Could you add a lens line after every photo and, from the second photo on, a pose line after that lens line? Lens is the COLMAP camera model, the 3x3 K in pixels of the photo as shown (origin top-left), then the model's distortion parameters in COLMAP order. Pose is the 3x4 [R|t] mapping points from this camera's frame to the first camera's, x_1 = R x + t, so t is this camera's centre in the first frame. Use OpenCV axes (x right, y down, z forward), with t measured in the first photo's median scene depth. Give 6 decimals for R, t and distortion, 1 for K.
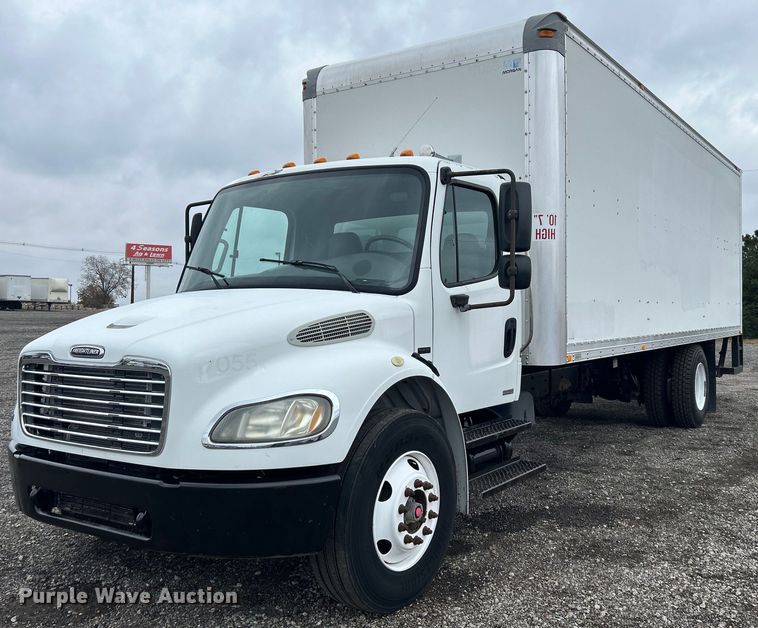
lens RADIAL K [[751.7, 0, 457.9], [0, 751.7, 294.1], [0, 0, 1]] dist [0.029042, 0.000000]
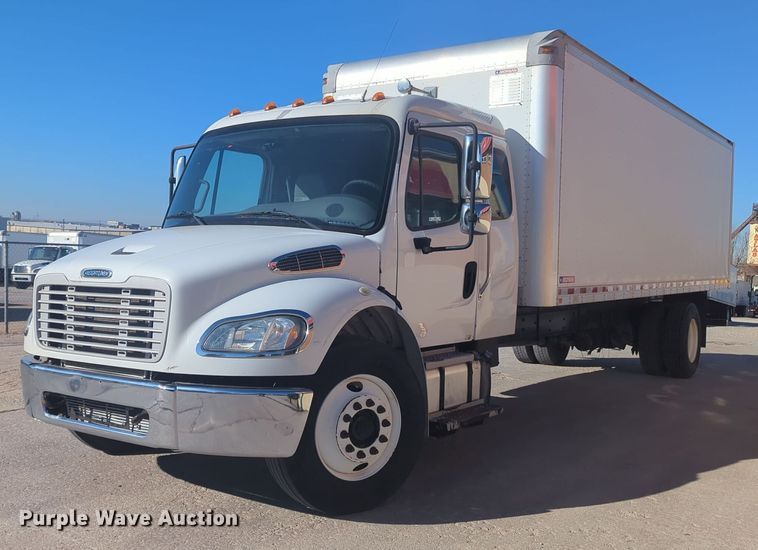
lens RADIAL K [[815.7, 0, 390.7], [0, 815.7, 261.3], [0, 0, 1]] dist [0.030738, 0.000000]
pose [[0.998329, 0.032454, -0.047811, 0.013708], [-0.031882, 0.999411, 0.012691, 0.022705], [0.048195, -0.011146, 0.998776, -0.187883]]
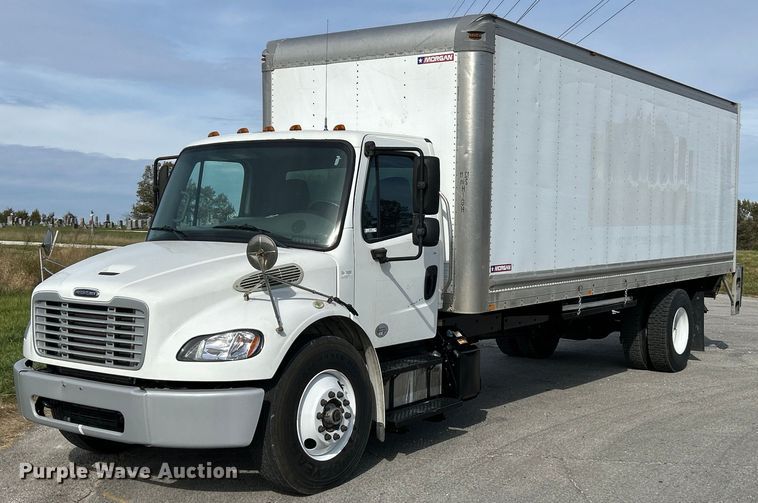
lens RADIAL K [[934.3, 0, 411.3], [0, 934.3, 253.2], [0, 0, 1]] dist [0.038651, 0.000000]
pose [[0.997584, 0.017552, -0.067216, 0.159508], [-0.014274, 0.998700, 0.048936, -0.068458], [0.067988, -0.047858, 0.996538, -0.504979]]
